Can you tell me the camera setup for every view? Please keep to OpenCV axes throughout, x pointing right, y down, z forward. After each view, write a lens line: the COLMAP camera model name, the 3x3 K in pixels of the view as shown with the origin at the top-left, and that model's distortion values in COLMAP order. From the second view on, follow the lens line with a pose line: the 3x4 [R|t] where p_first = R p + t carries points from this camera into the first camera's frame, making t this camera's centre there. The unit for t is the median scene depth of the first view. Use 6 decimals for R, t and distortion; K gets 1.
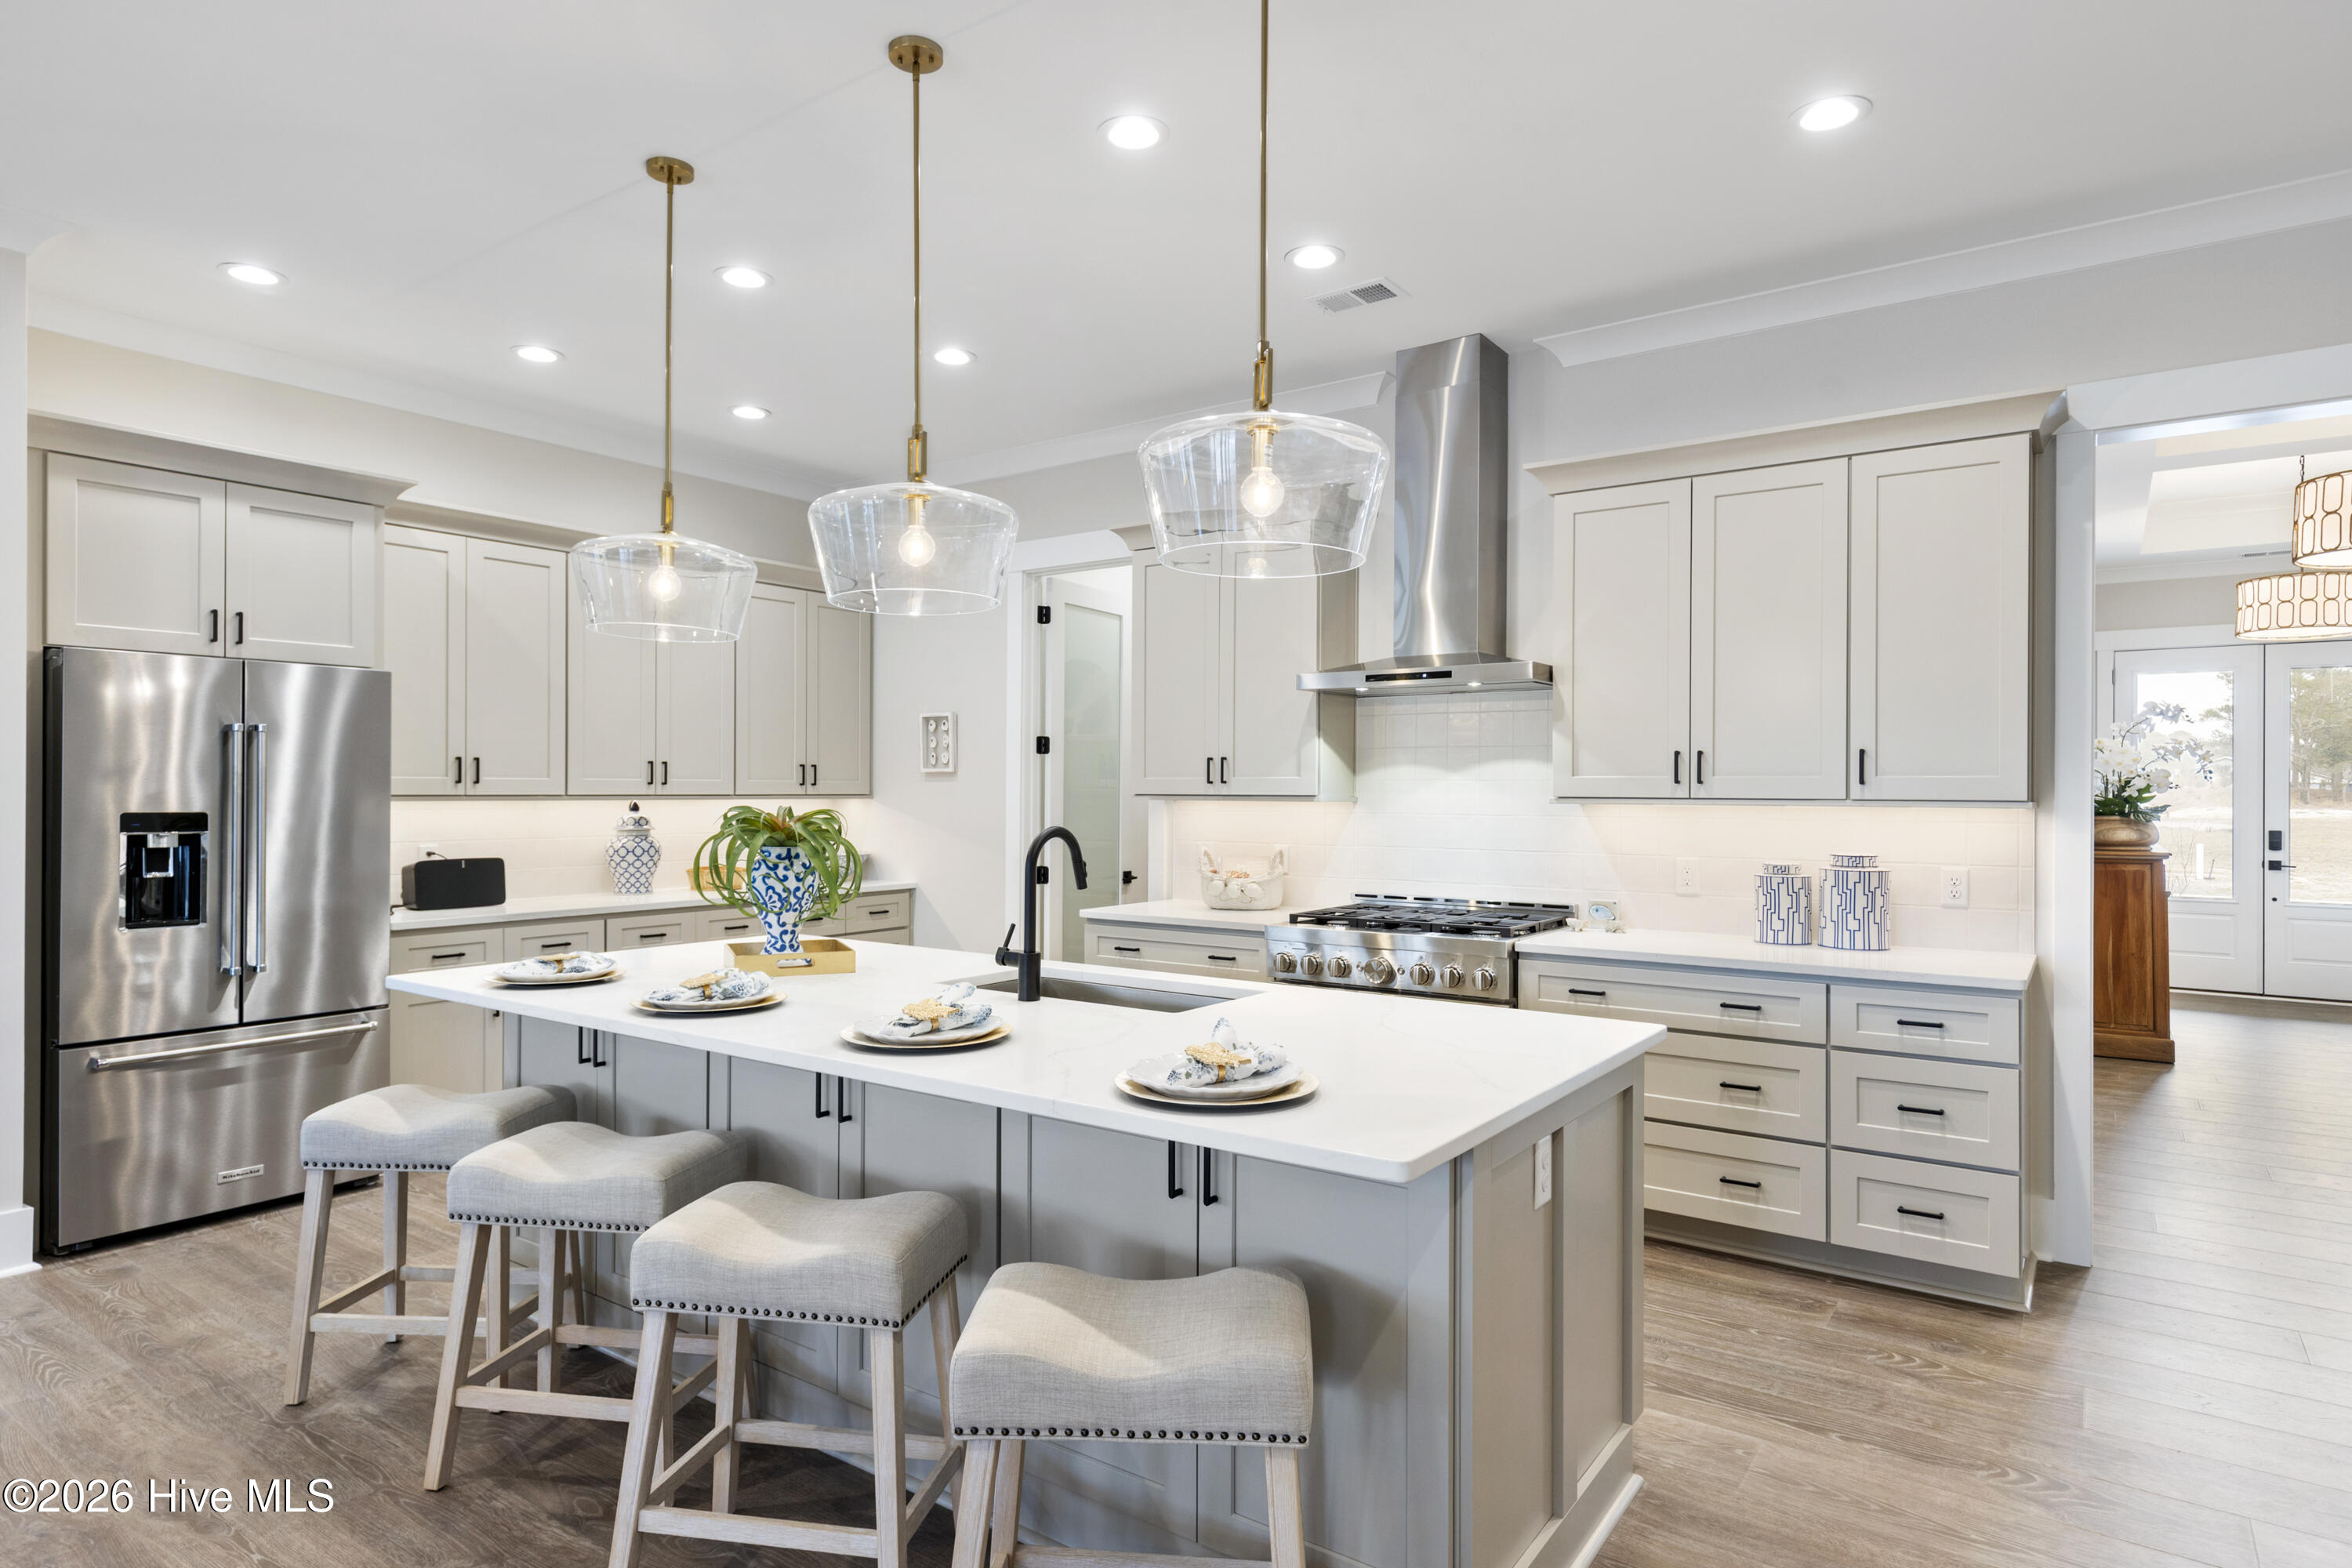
lens RADIAL K [[1319.4, 0, 1181.1], [0, 1319.4, 790.1], [0, 0, 1]] dist [0.011258, -0.001134]
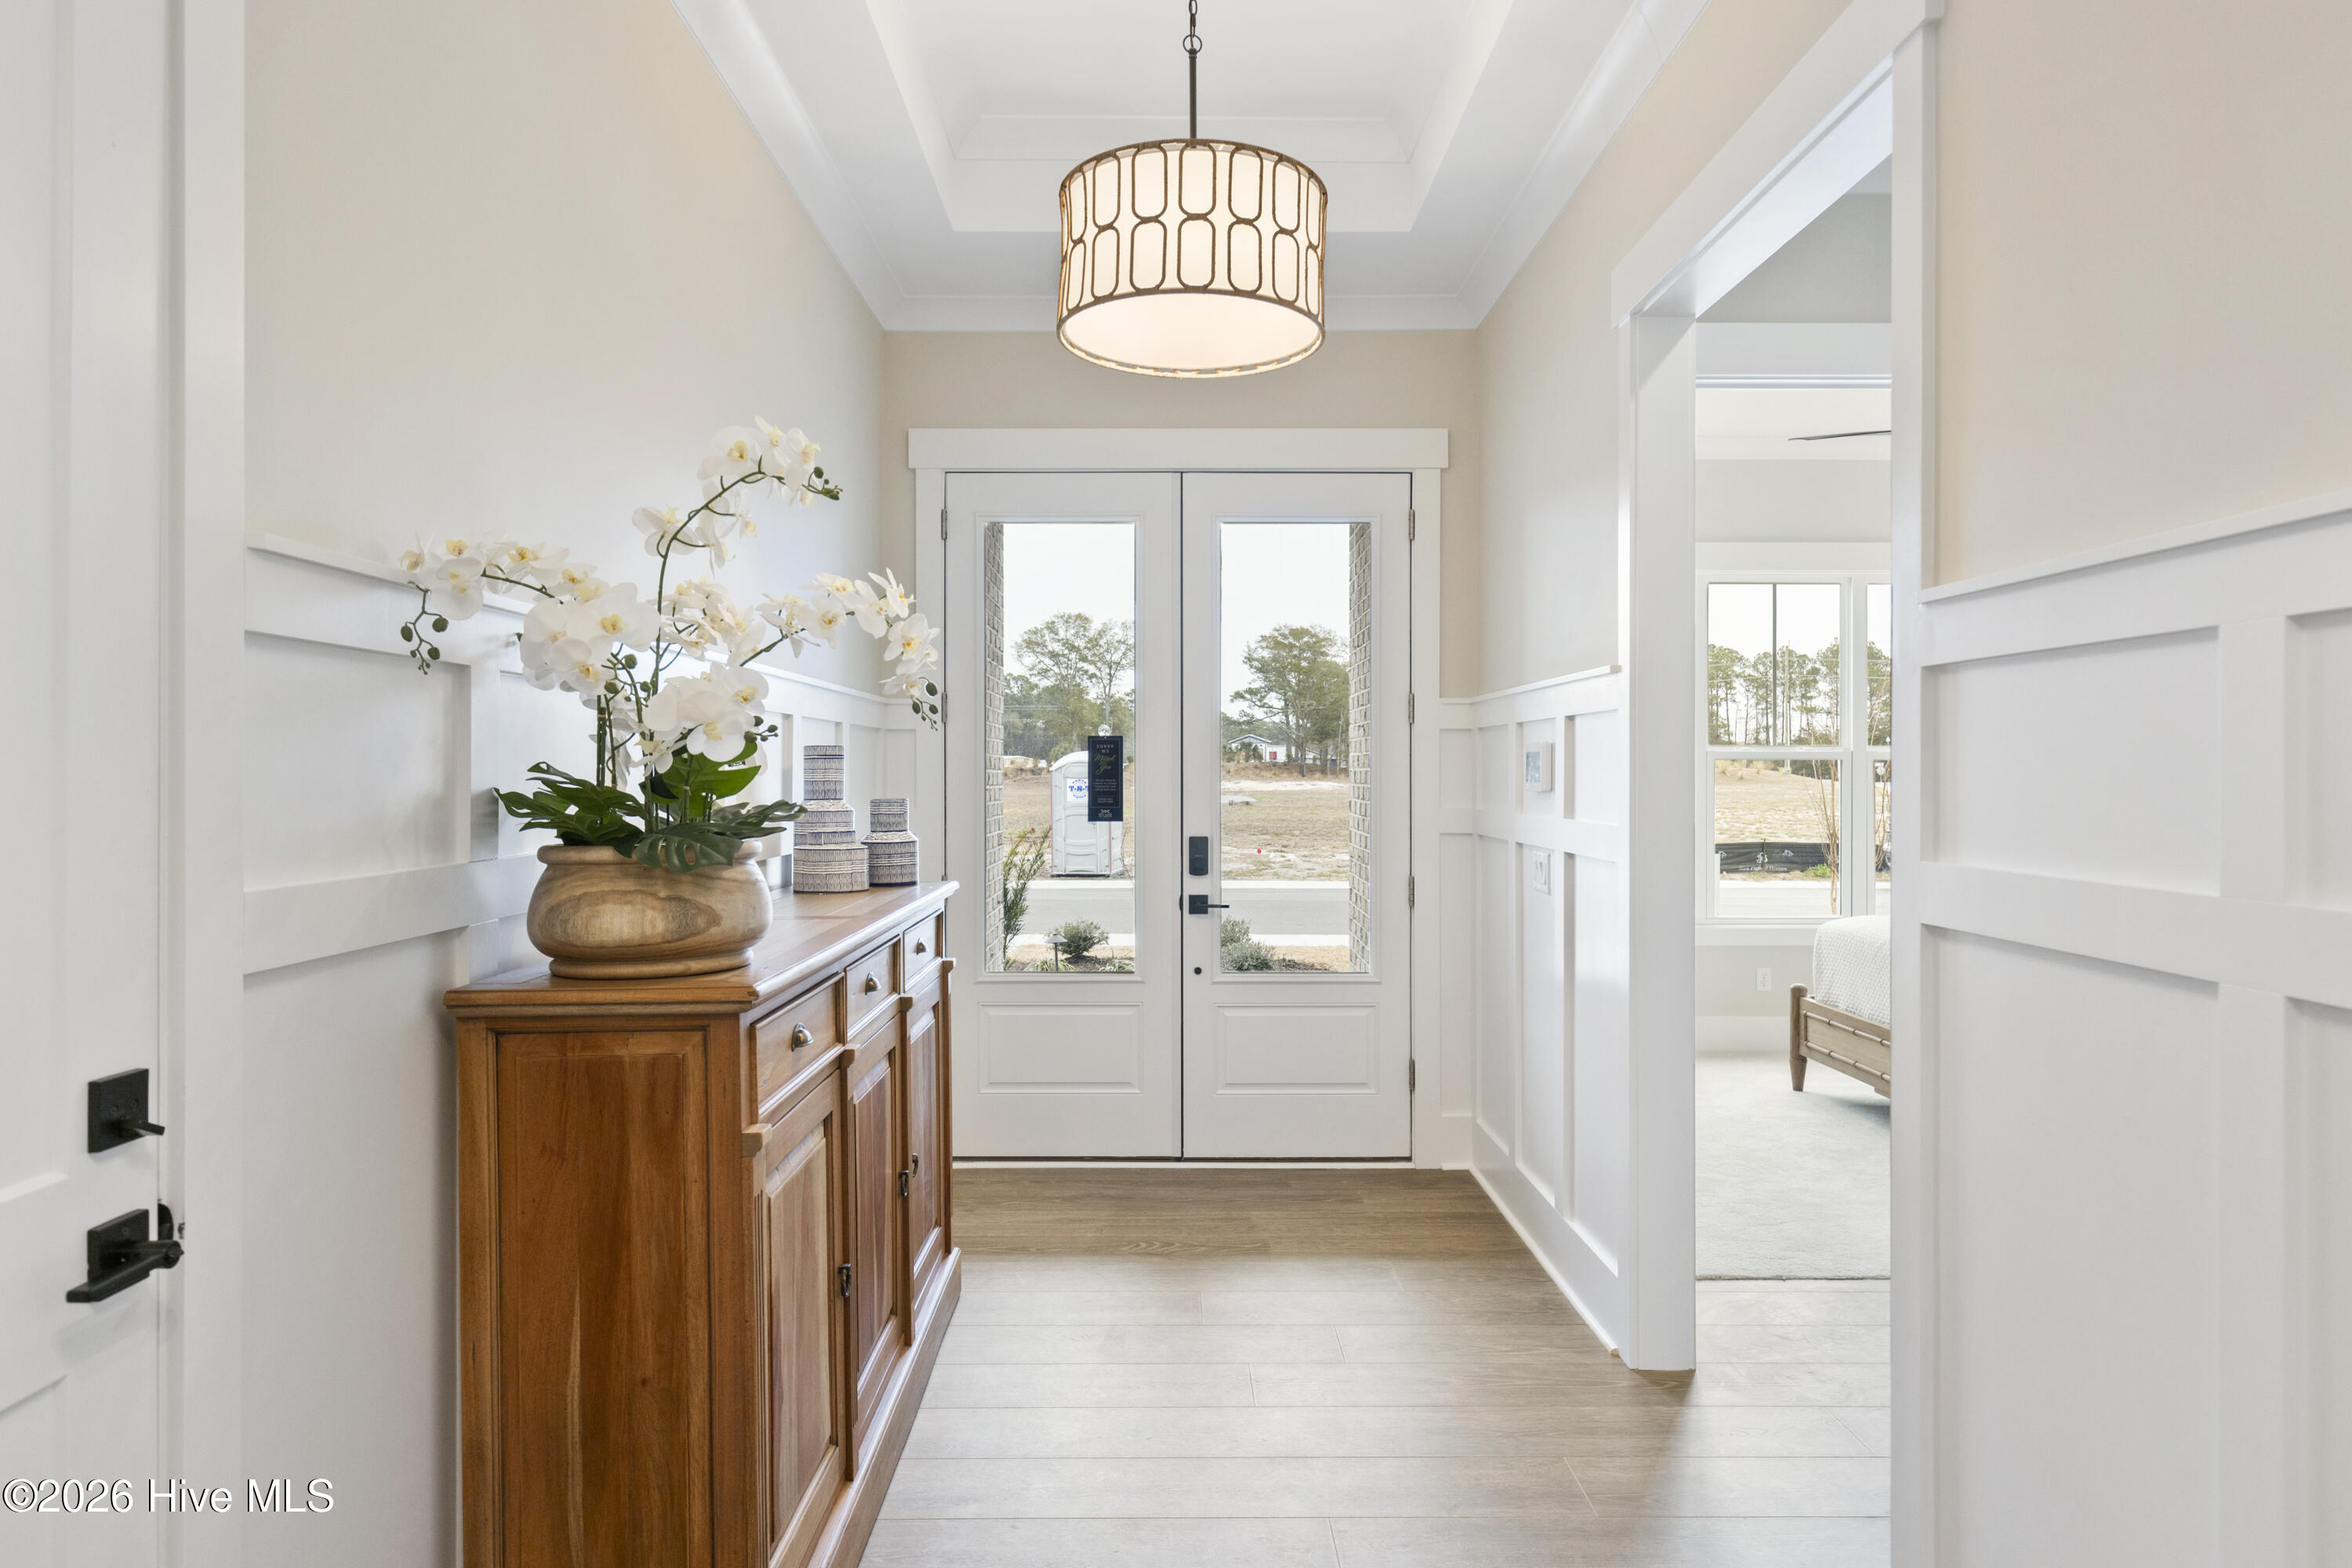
lens RADIAL K [[1503.0, 0, 1177.7], [0, 1503.0, 778.4], [0, 0, 1]] dist [0.002258, 0.000199]
pose [[0.814942, -0.010462, 0.579448, 0.883030], [0.006654, 0.999940, 0.008696, 0.005672], [-0.579504, -0.003231, 0.814963, 0.977683]]
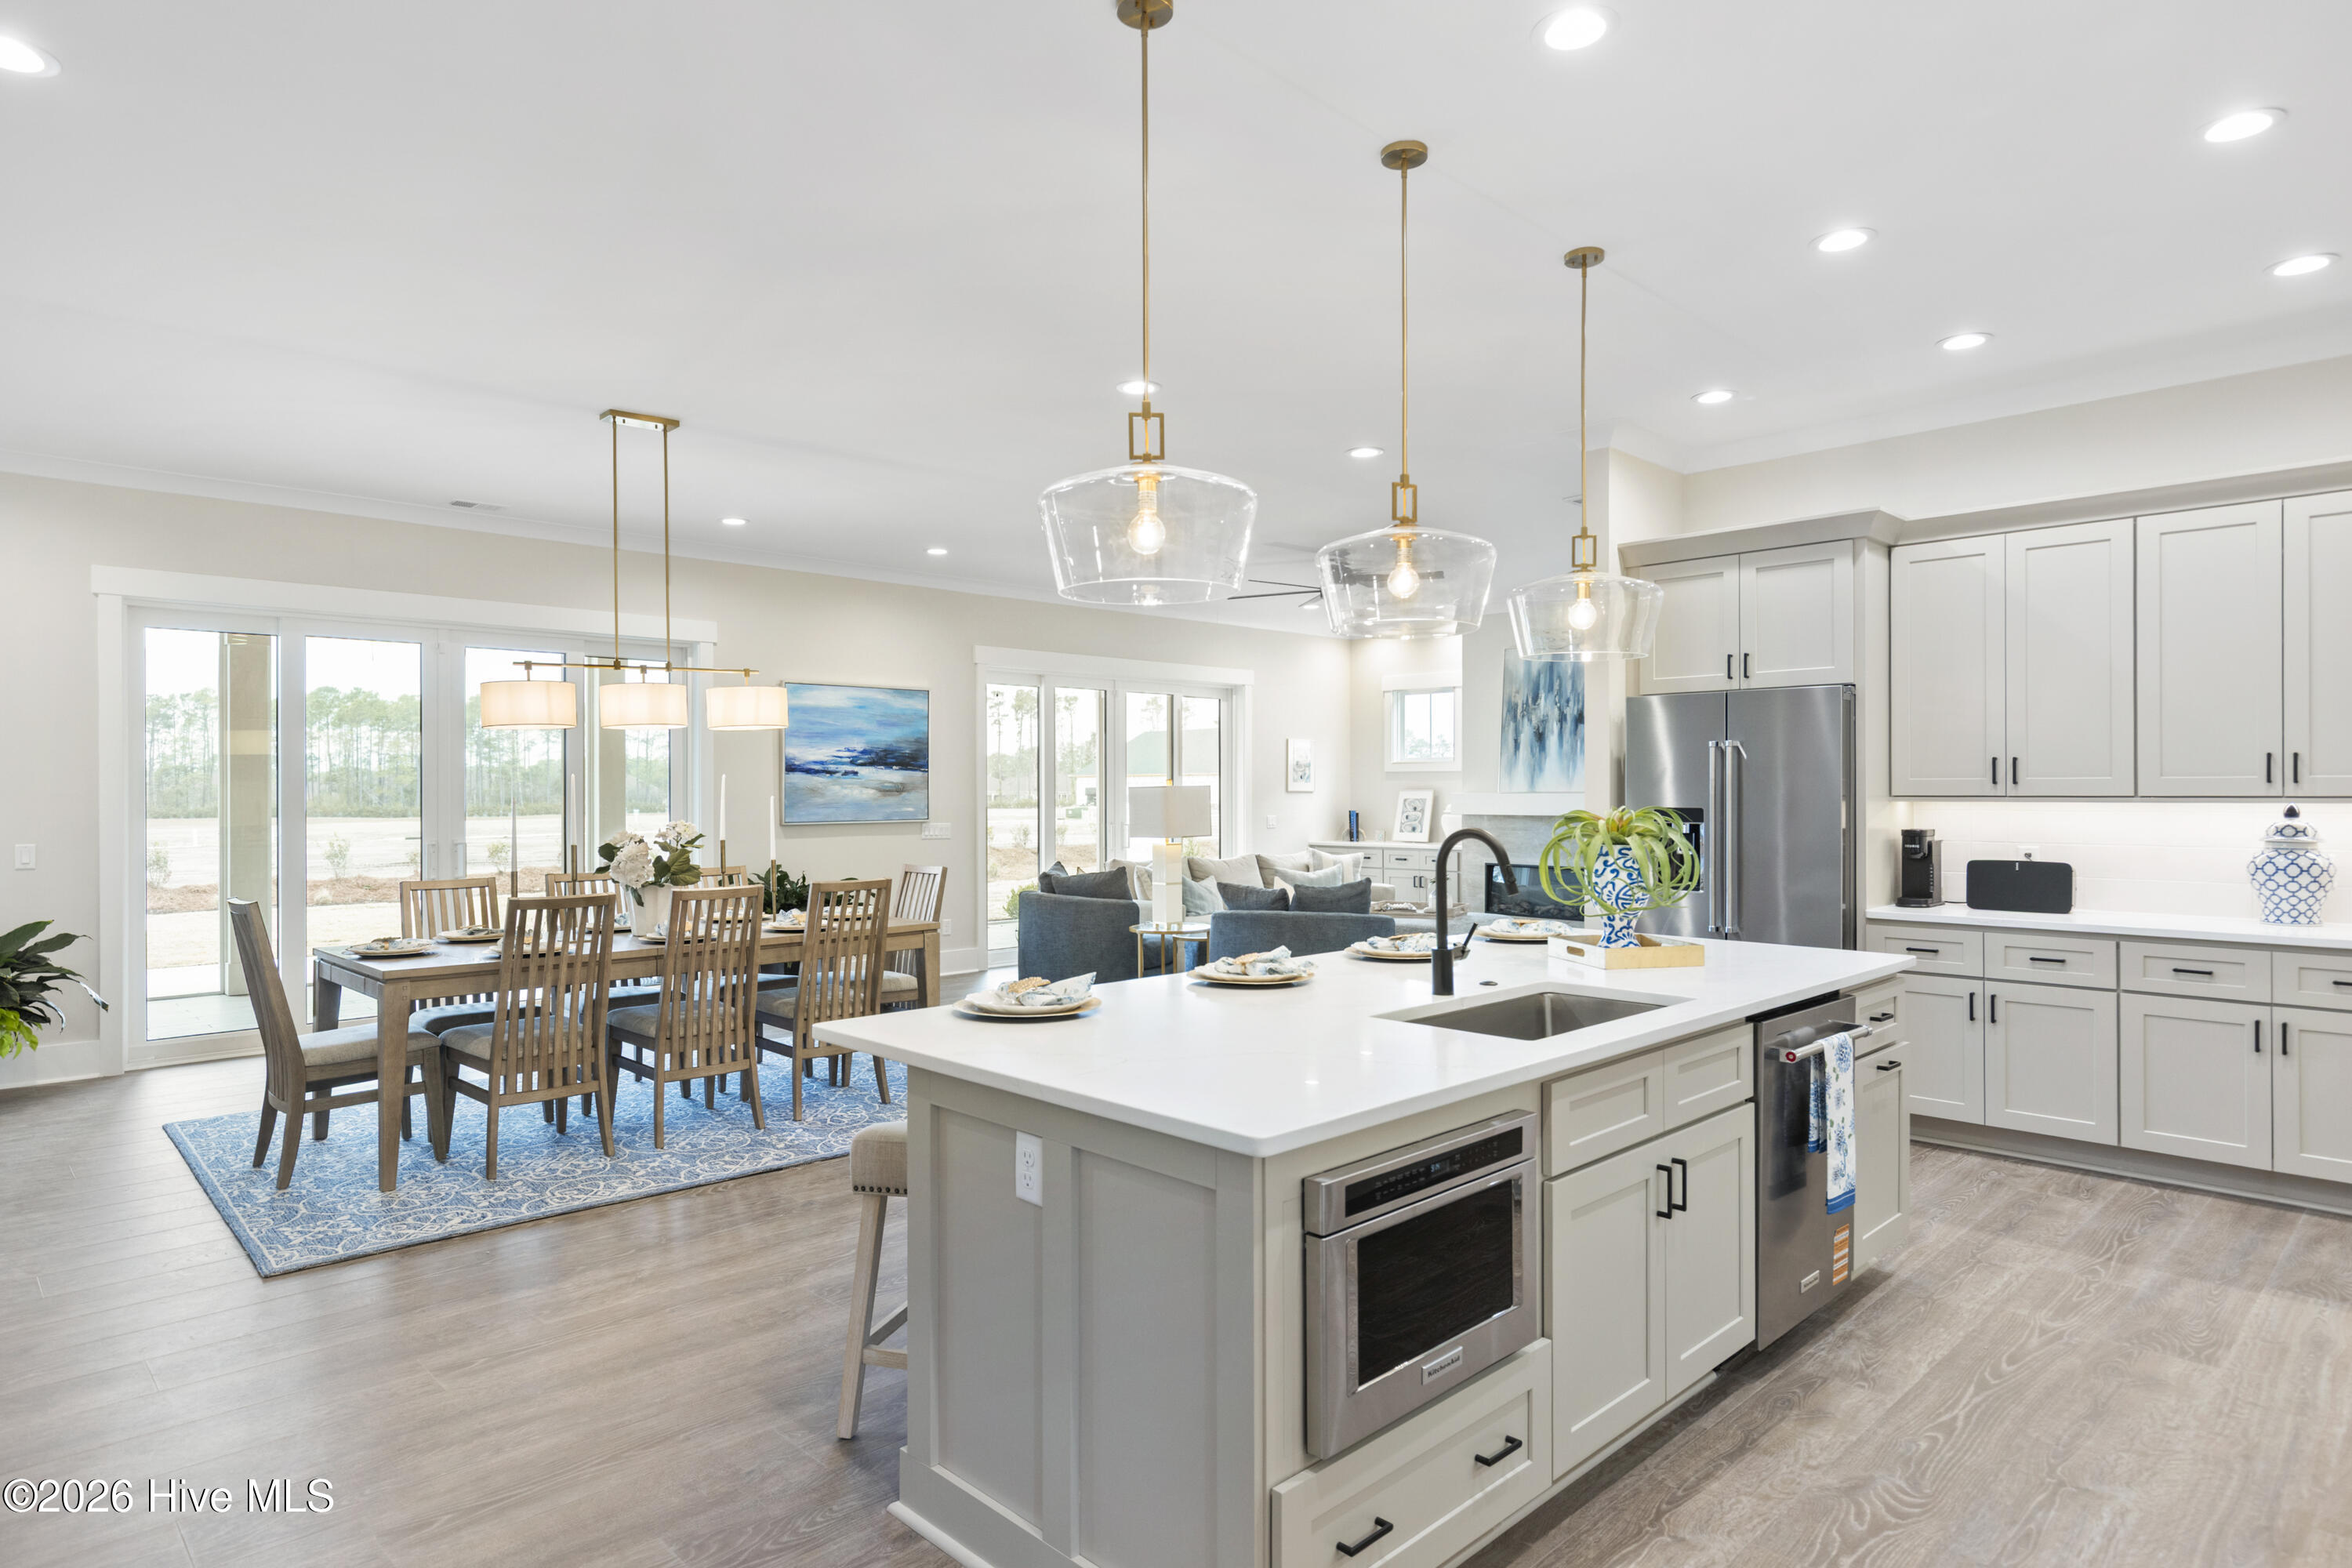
lens RADIAL K [[1319.4, 0, 1163.3], [0, 1319.4, 784.2], [0, 0, 1]] dist [0.011258, -0.001134]
pose [[-0.190639, -0.004388, -0.981650, 0.578052], [0.002311, 0.999985, -0.004919, -0.001682], [0.981657, -0.003206, -0.190626, 0.605387]]
